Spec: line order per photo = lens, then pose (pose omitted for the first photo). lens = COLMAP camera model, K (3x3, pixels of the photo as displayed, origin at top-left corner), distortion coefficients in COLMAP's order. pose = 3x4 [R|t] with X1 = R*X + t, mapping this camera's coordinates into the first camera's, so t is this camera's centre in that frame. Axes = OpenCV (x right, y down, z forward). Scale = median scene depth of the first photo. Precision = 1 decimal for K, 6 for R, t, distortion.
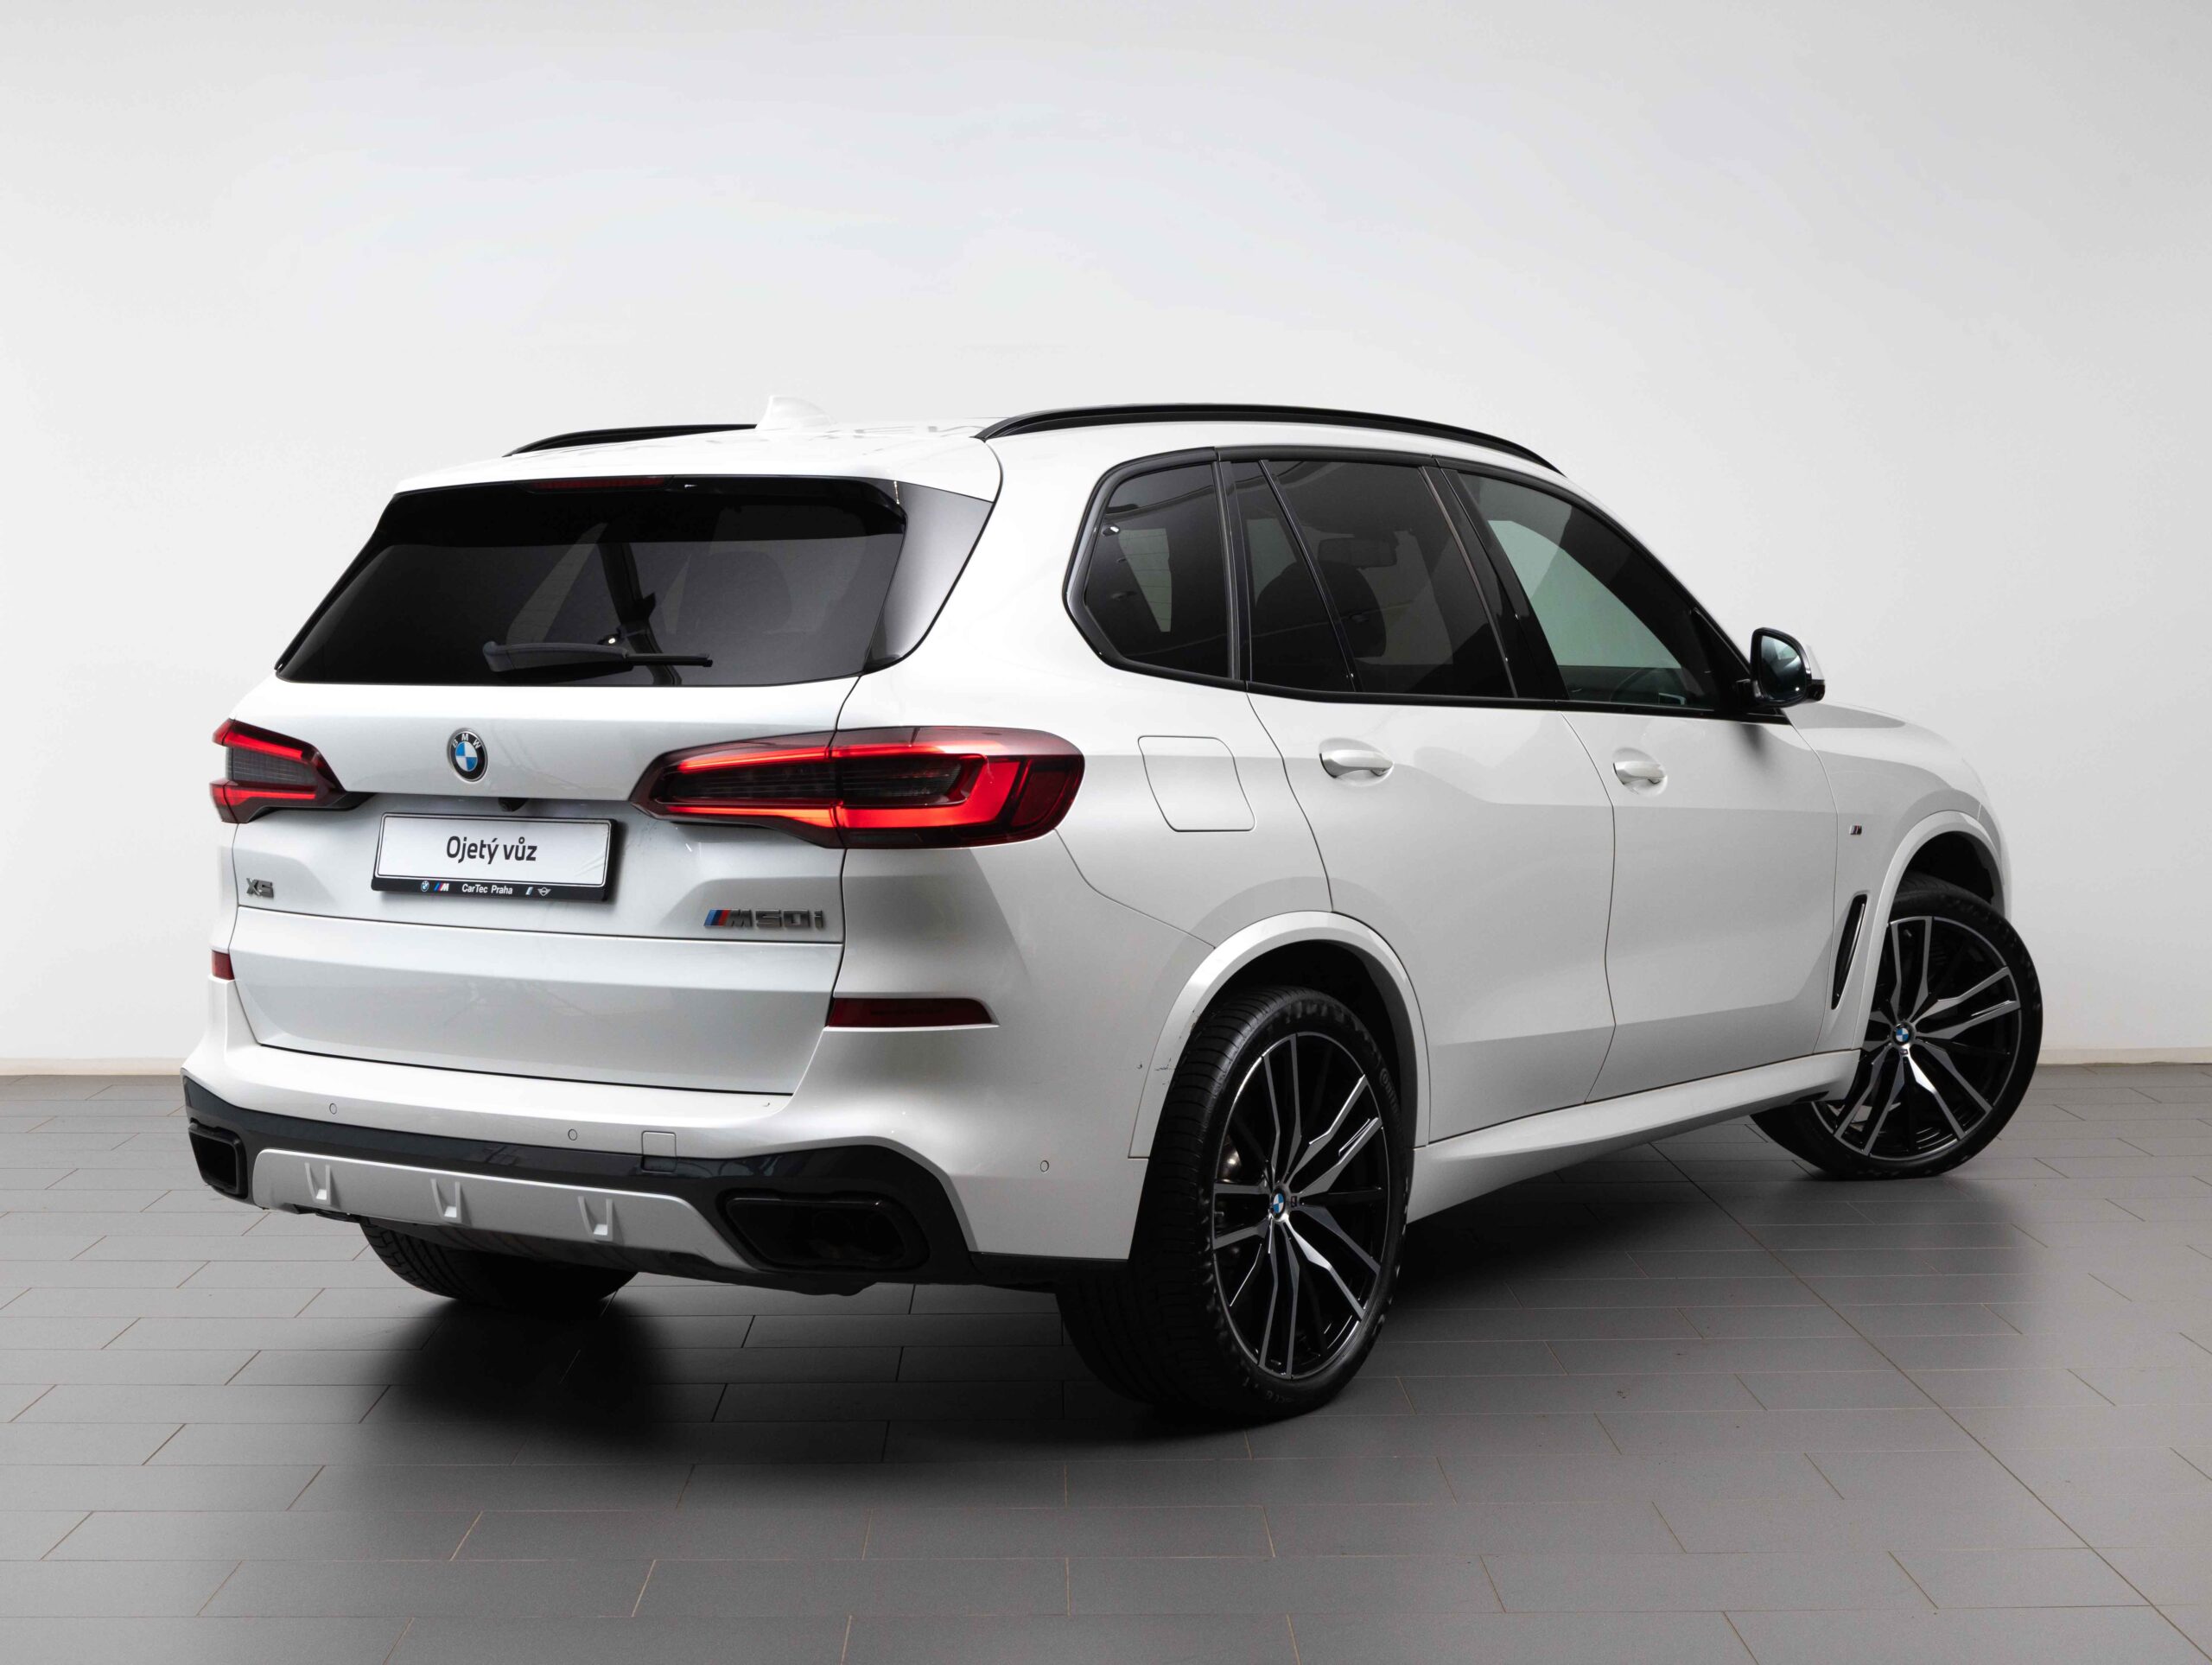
lens RADIAL K [[3718.4, 0, 1106.0], [0, 3718.4, 832.5], [0, 0, 1]] dist [-0.012695, 0.012118]
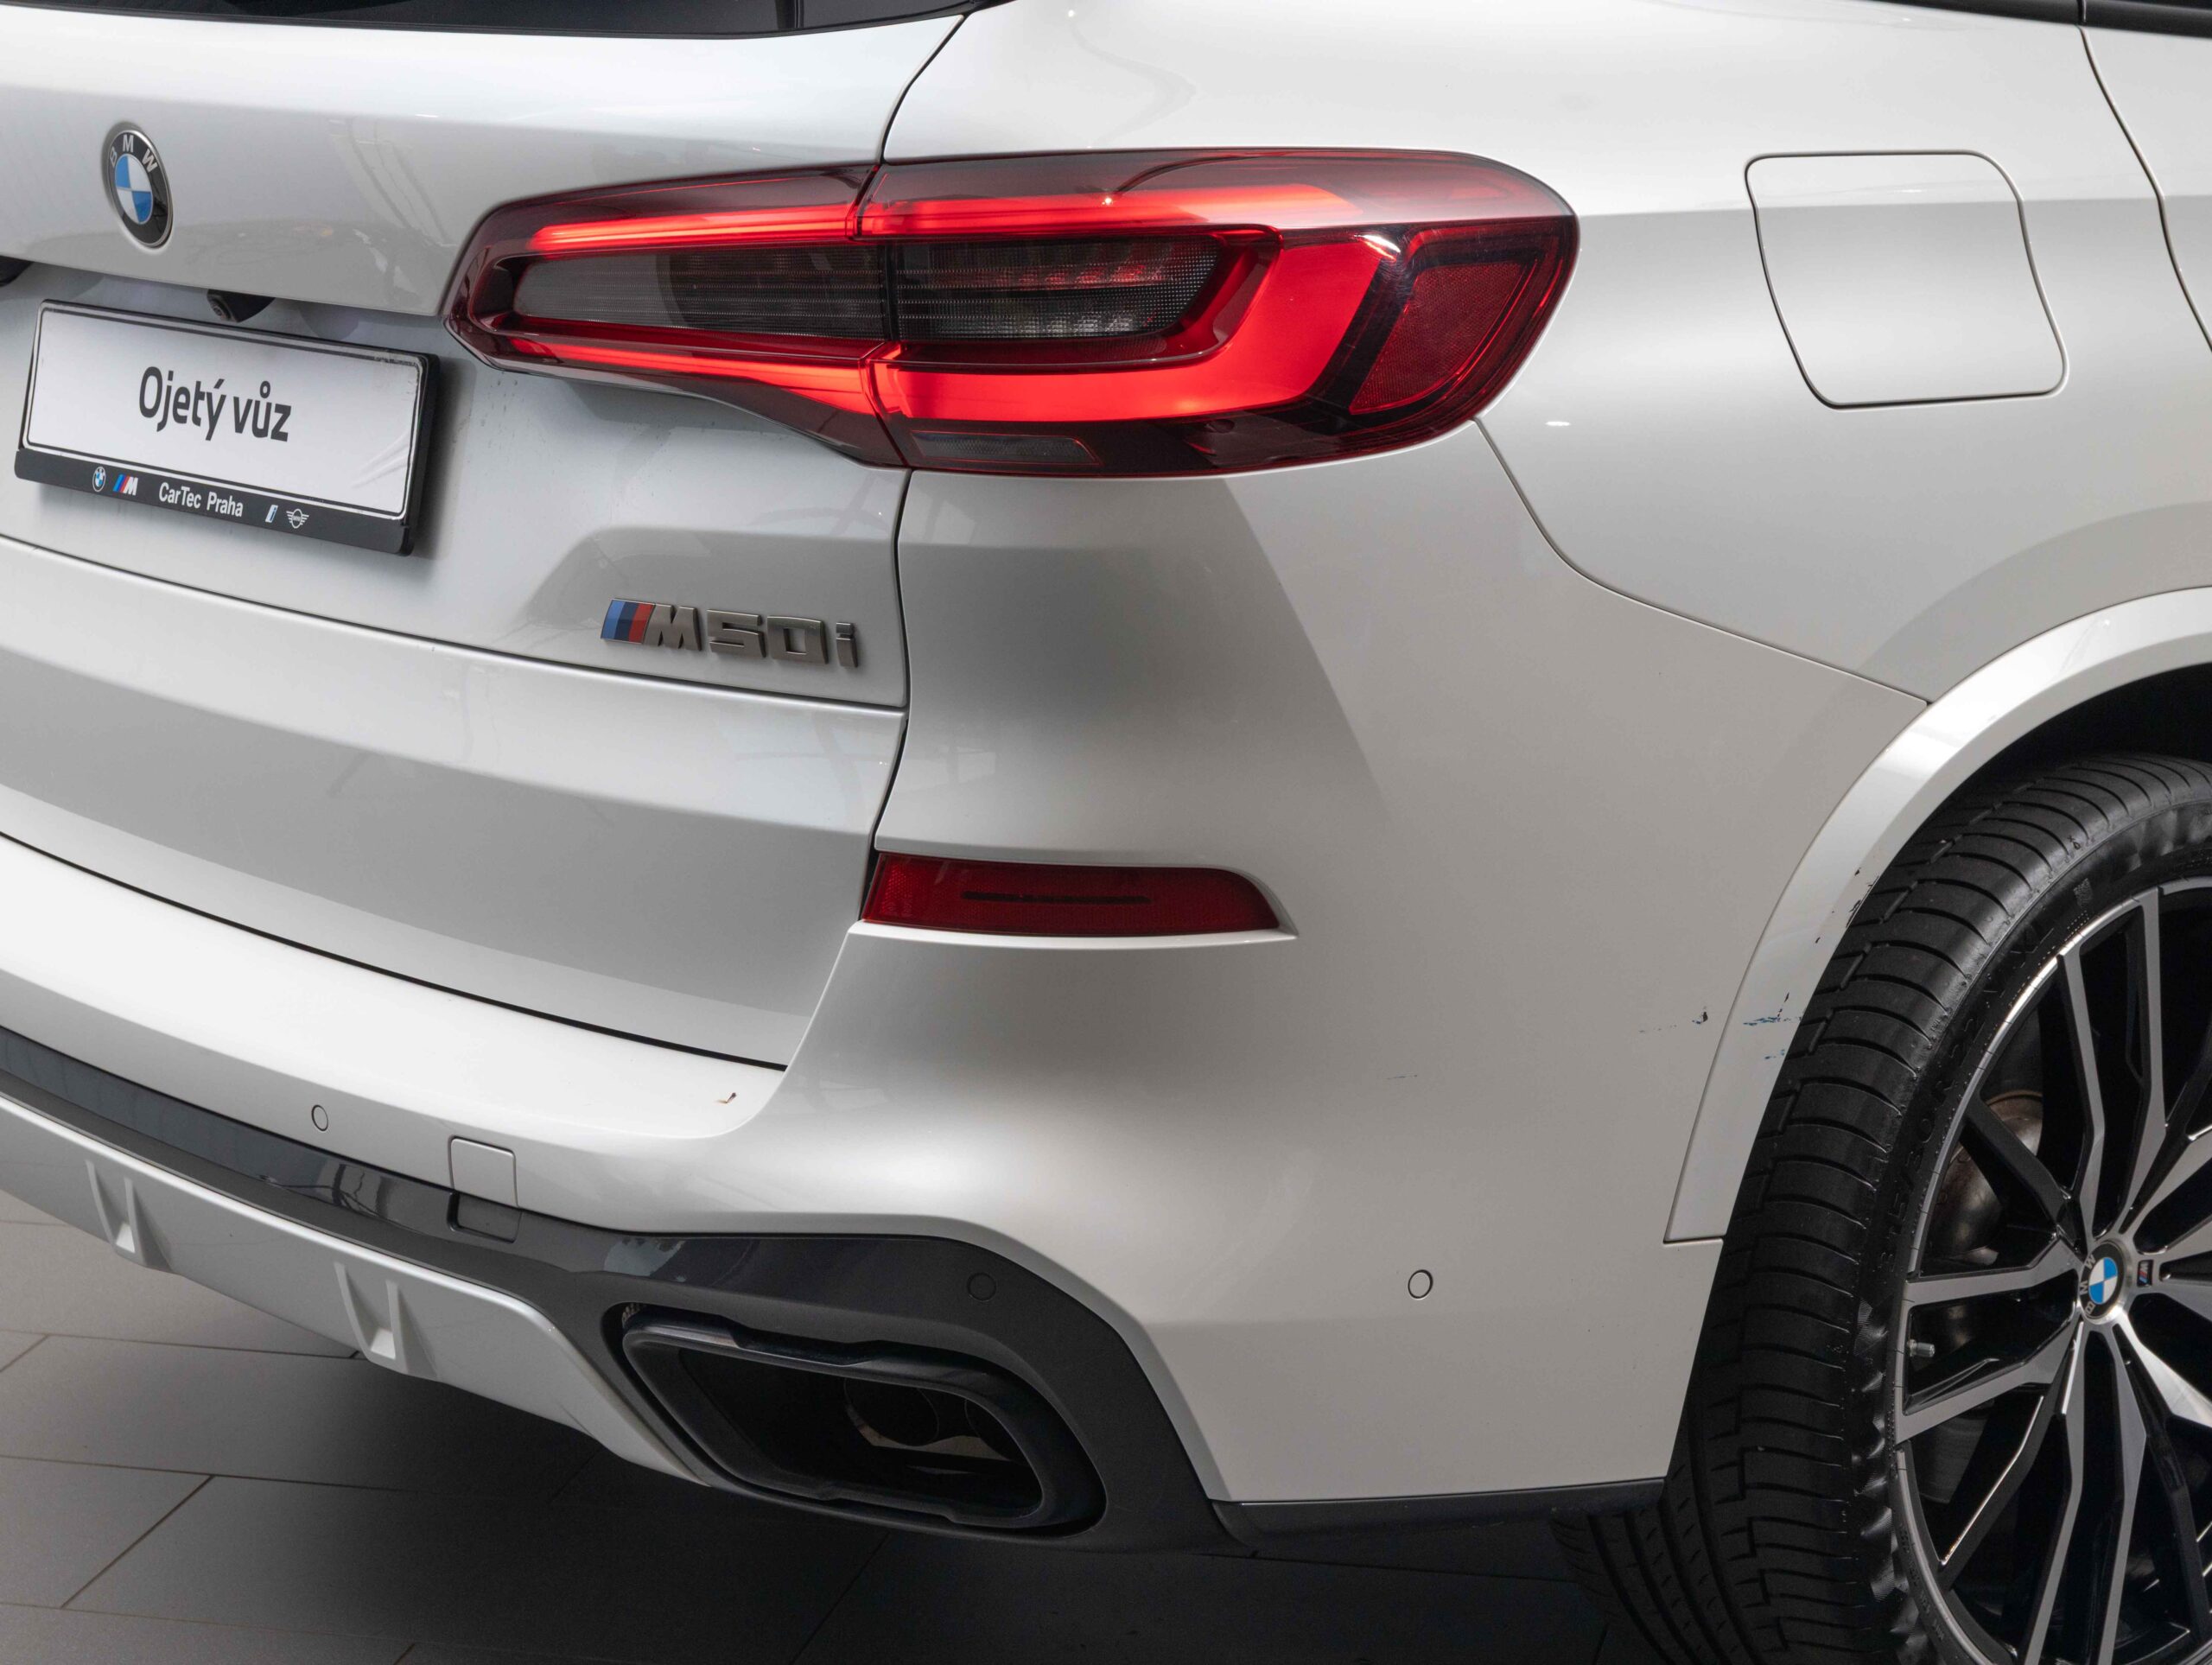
lens RADIAL K [[4758.9, 0, 1106.0], [0, 4758.9, 832.5], [0, 0, 1]] dist [-0.047107, -0.124528]
pose [[0.969526, 0.048757, -0.240086, 0.067037], [-0.007890, 0.985702, 0.168313, -0.039916], [0.244860, -0.161290, 0.956049, 0.504008]]
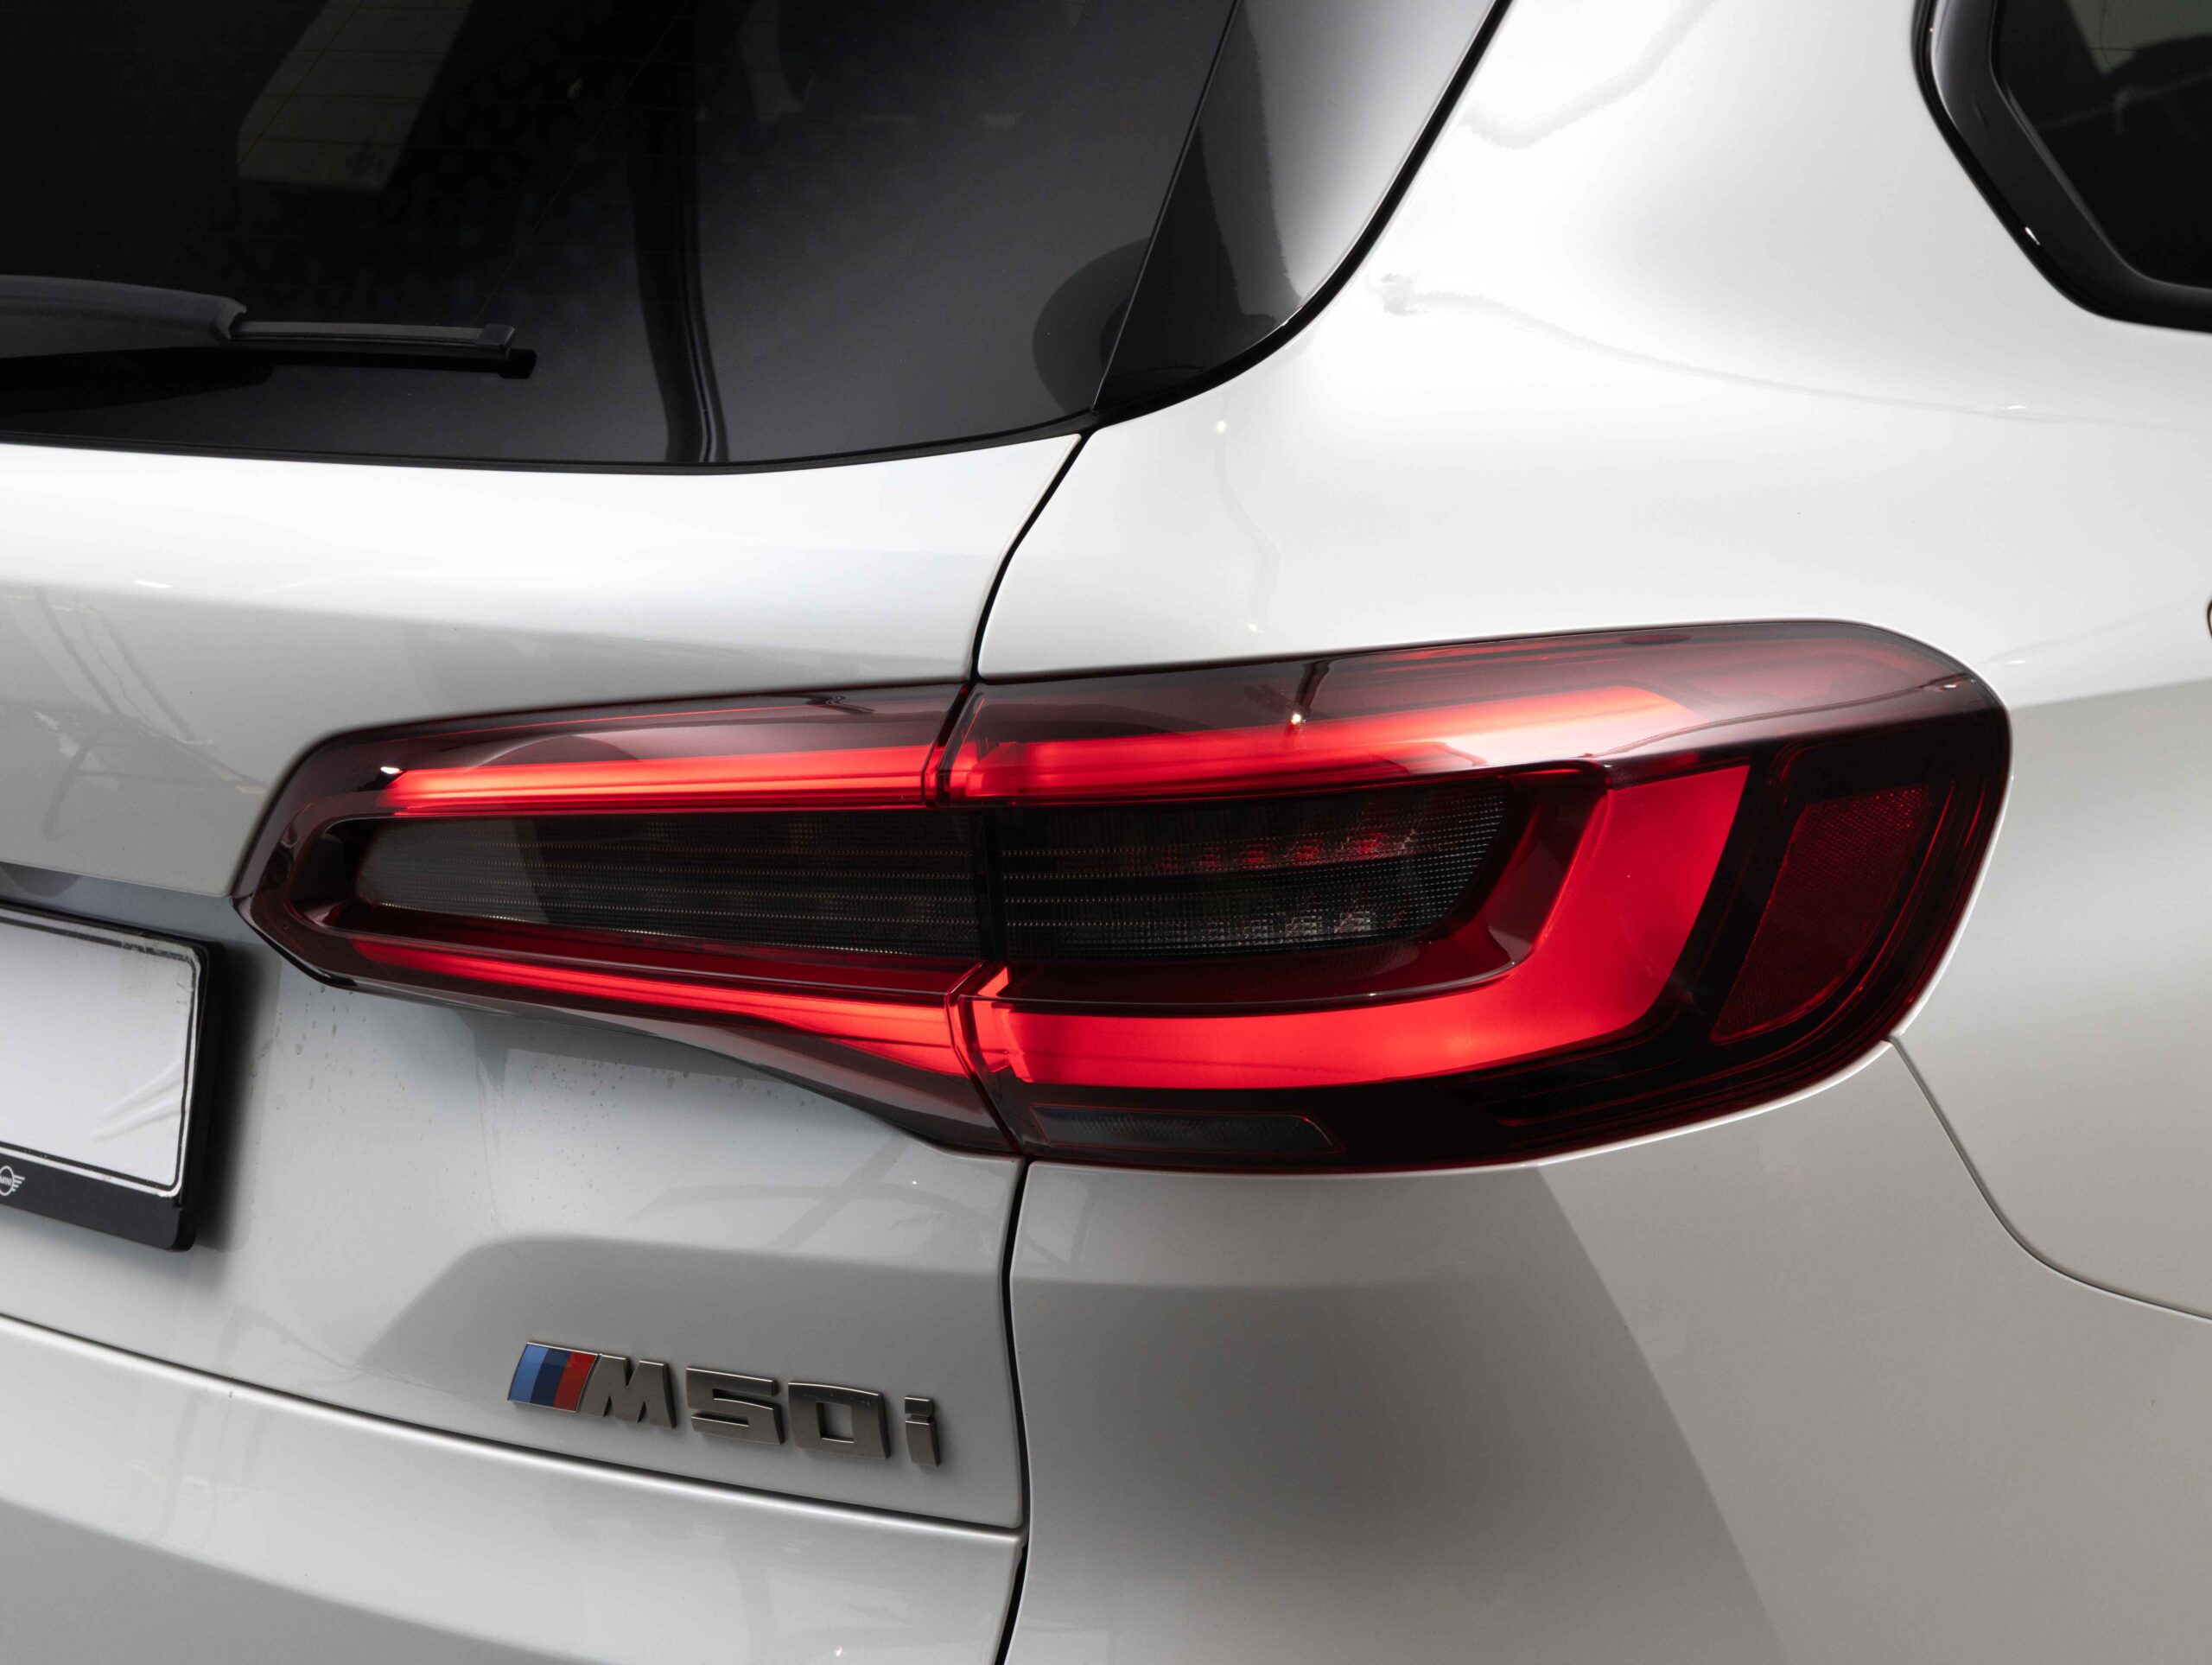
lens RADIAL K [[4758.9, 0, 1106.0], [0, 4758.9, 832.5], [0, 0, 1]] dist [-0.047107, -0.124528]
pose [[0.987914, 0.007353, -0.154830, -0.016114], [0.012976, 0.991445, 0.129878, -0.054440], [0.154460, -0.130317, 0.979367, 0.669359]]
